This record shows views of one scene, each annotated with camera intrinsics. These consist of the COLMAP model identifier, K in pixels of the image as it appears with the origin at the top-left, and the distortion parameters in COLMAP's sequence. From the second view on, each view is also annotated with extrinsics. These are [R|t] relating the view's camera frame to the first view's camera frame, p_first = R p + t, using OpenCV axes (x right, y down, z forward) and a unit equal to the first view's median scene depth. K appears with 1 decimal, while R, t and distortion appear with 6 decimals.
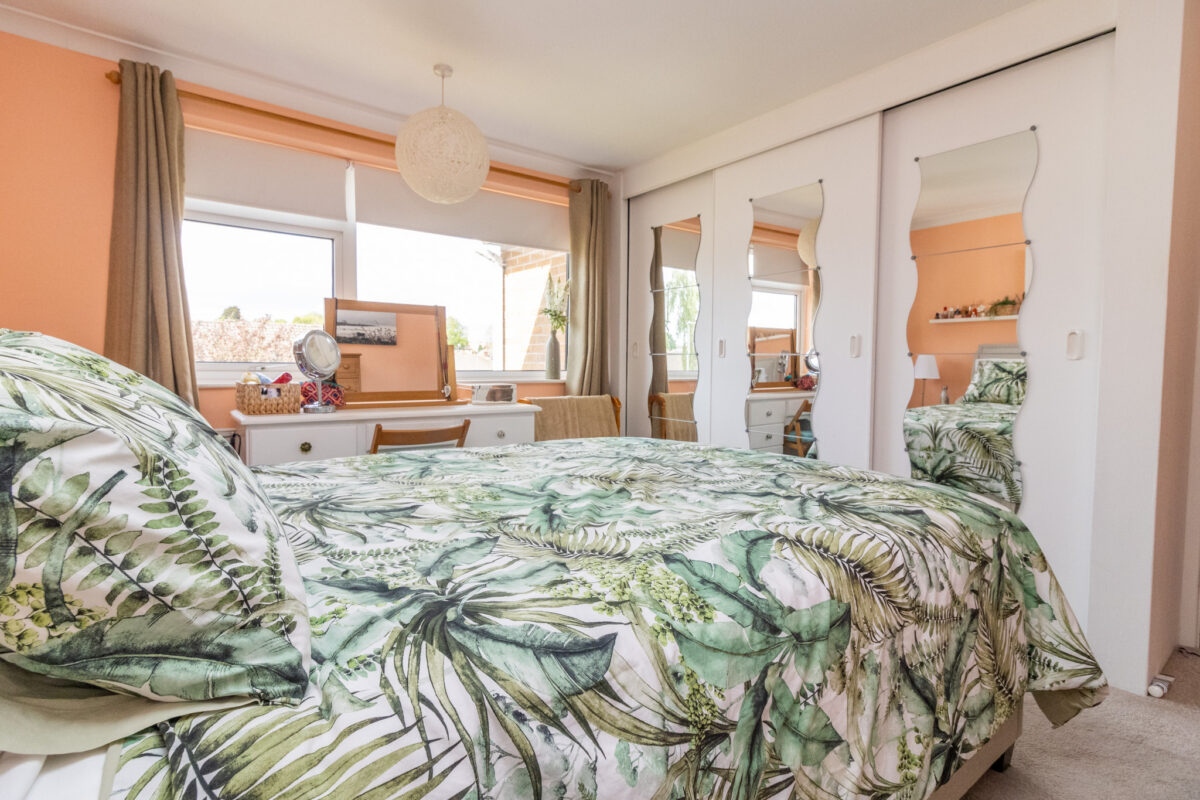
lens RADIAL K [[556.5, 0, 606.1], [0, 556.5, 392.8], [0, 0, 1]] dist [0.003184, 0.000188]
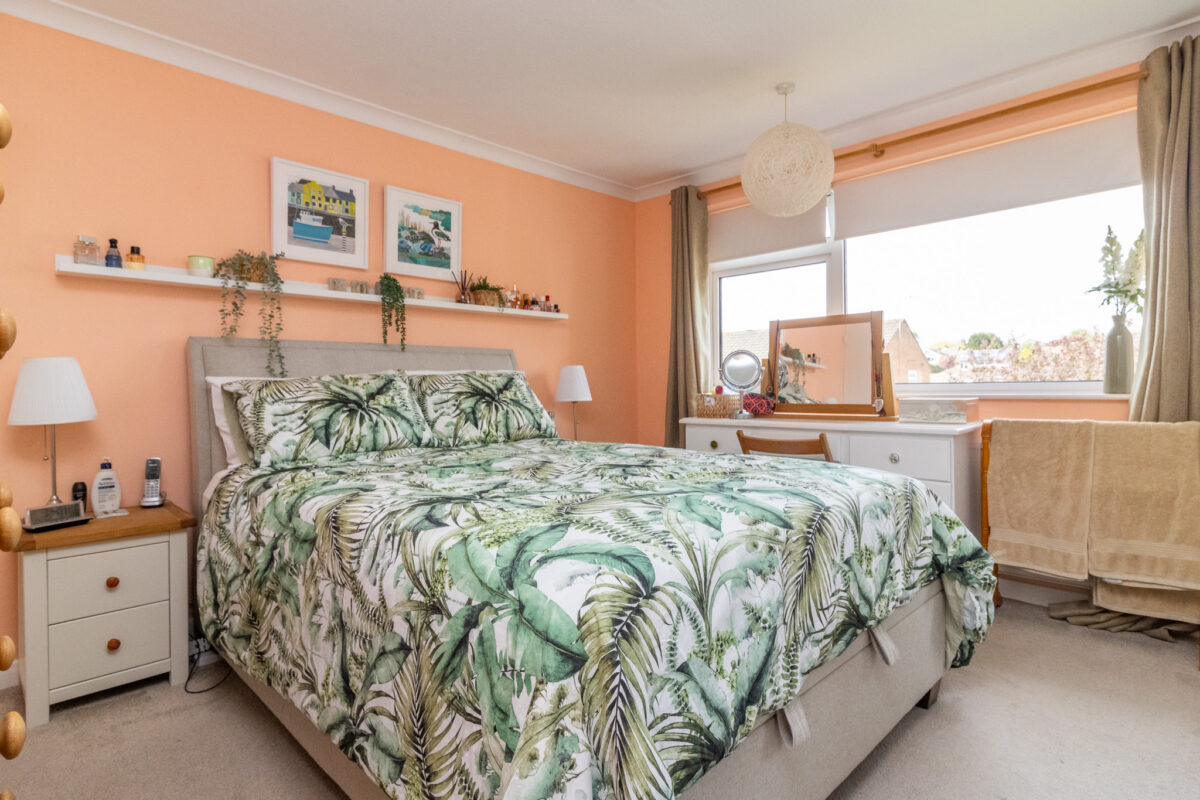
lens RADIAL K [[580.6, 0, 595.9], [0, 580.6, 393.0], [0, 0, 1]] dist [0.004178, 0.000391]
pose [[0.186653, 0.004806, -0.982414, 0.550401], [-0.035192, 0.999379, -0.001798, -0.003964], [0.981795, 0.034909, 0.186706, 0.378311]]
